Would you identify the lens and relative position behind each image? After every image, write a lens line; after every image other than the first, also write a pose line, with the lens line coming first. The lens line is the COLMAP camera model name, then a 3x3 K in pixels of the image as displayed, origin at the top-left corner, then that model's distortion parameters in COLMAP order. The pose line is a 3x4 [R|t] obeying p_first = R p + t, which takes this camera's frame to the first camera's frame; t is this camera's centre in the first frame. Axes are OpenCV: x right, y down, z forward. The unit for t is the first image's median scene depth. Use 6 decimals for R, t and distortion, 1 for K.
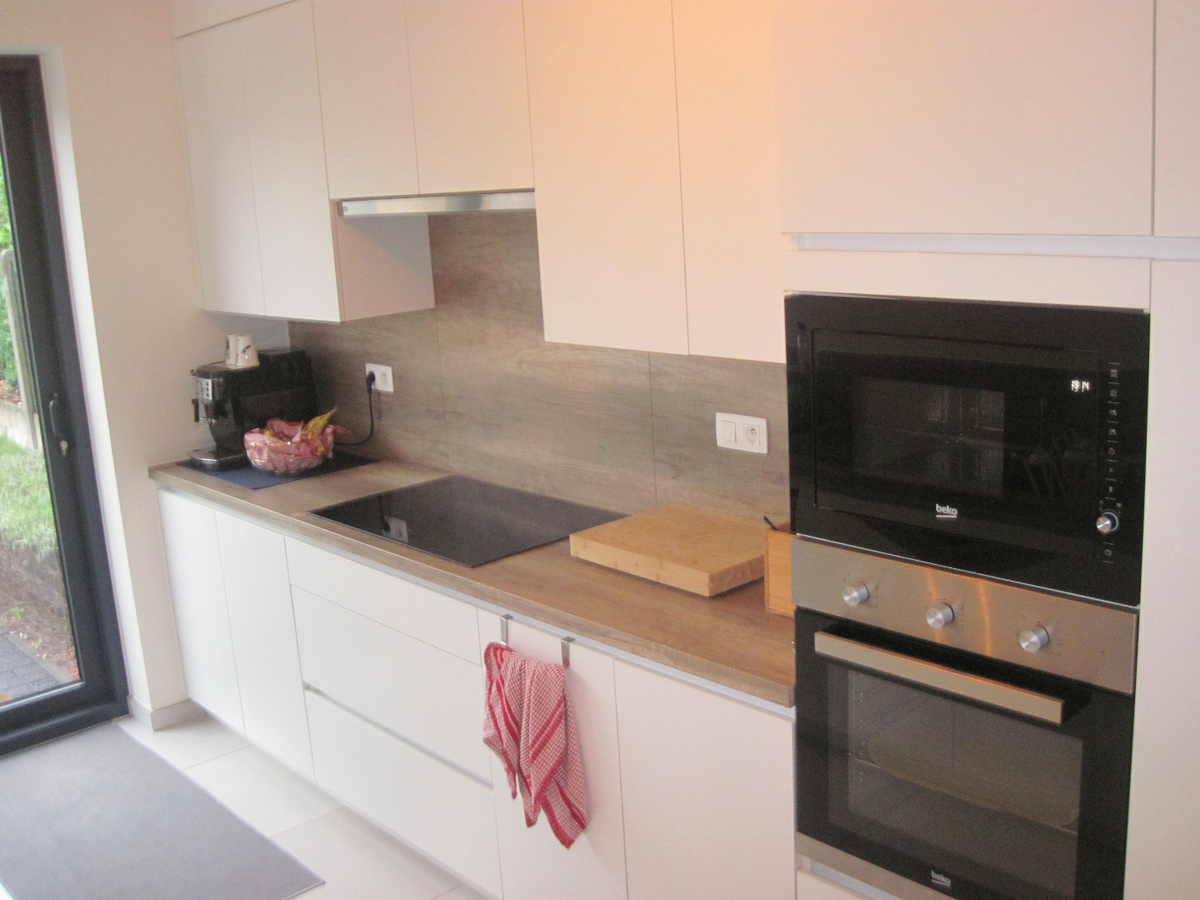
lens RADIAL K [[1242.4, 0, 602.8], [0, 1242.4, 443.4], [0, 0, 1]] dist [-0.182128, 0.174302]
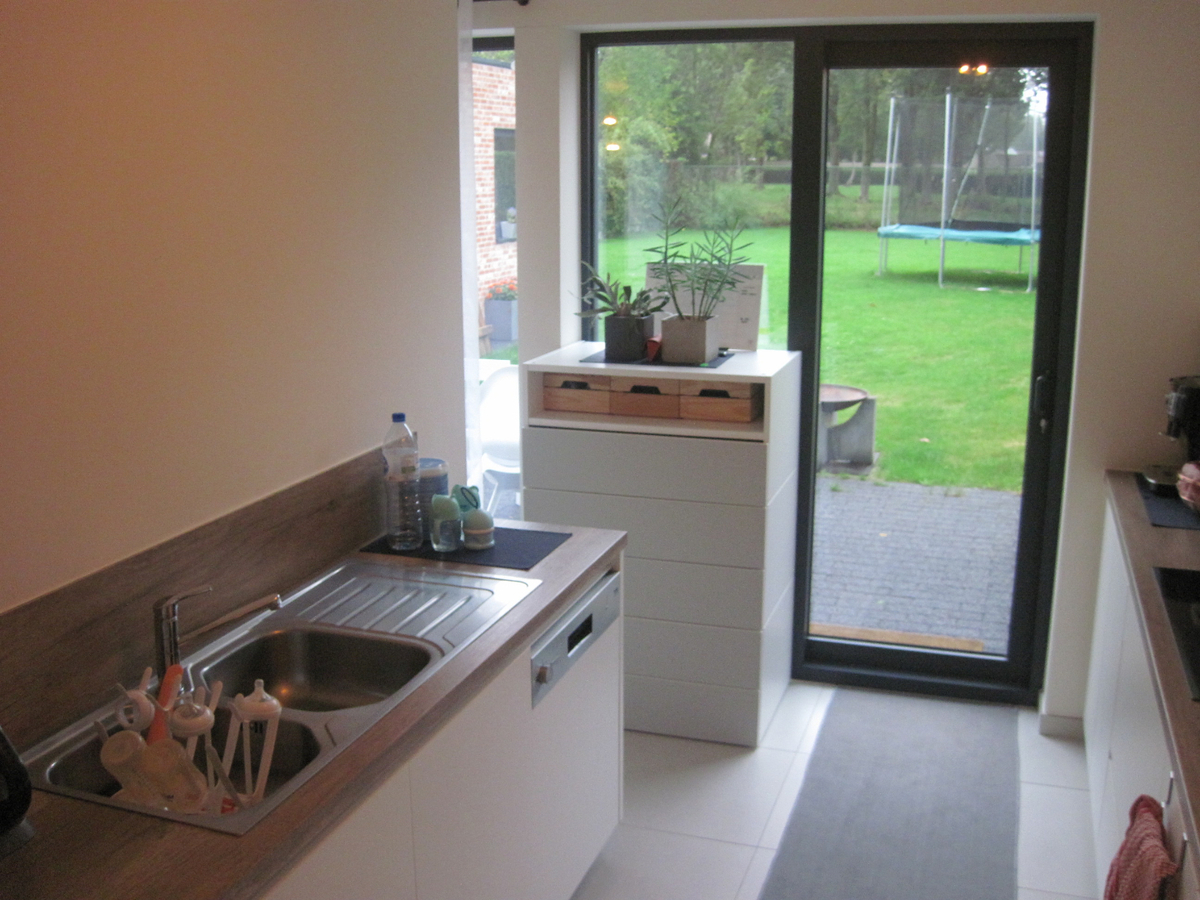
lens RADIAL K [[1242.4, 0, 602.8], [0, 1242.4, 443.4], [0, 0, 1]] dist [-0.182128, 0.174302]
pose [[0.486570, 0.254442, -0.835768, 0.201999], [-0.219193, 0.961604, 0.165141, -0.065553], [0.845697, 0.102842, 0.523660, 0.179156]]
